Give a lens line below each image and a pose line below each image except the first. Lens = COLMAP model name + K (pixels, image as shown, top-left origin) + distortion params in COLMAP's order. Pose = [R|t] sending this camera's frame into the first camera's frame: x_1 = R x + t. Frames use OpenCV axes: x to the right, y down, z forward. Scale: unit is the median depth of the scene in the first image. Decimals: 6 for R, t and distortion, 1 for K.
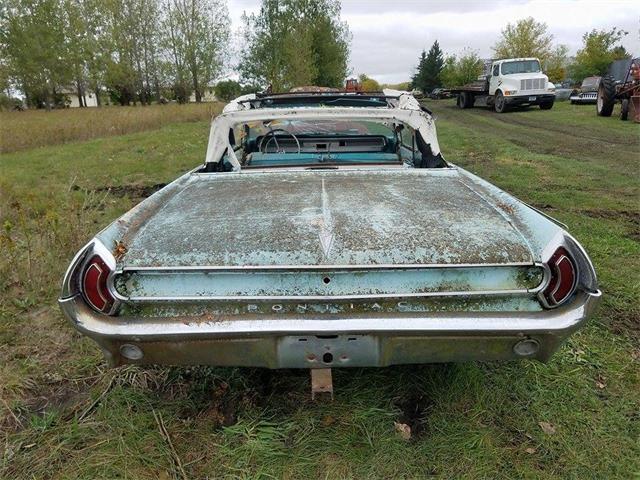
lens RADIAL K [[491.5, 0, 317.8], [0, 491.5, 247.2], [0, 0, 1]] dist [0.203639, -0.336354]
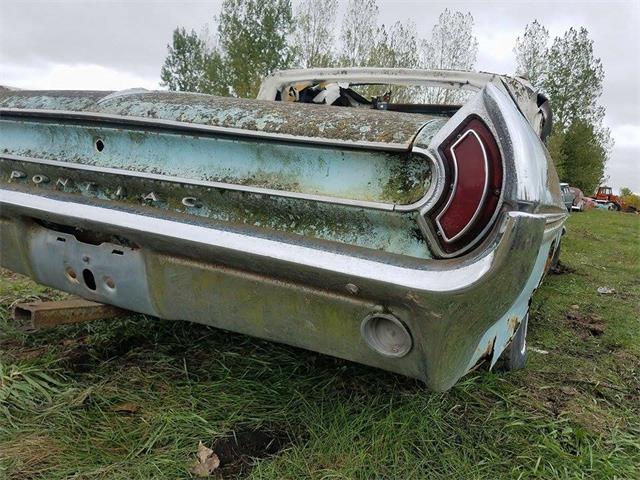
lens RADIAL K [[498.0, 0, 320.0], [0, 498.0, 240.0], [0, 0, 1]] dist [0.156638, -0.238600]
pose [[0.892043, 0.177754, -0.415526, 0.551334], [-0.252074, 0.958802, -0.130990, 0.195019], [0.375123, 0.221592, 0.900100, 0.548659]]
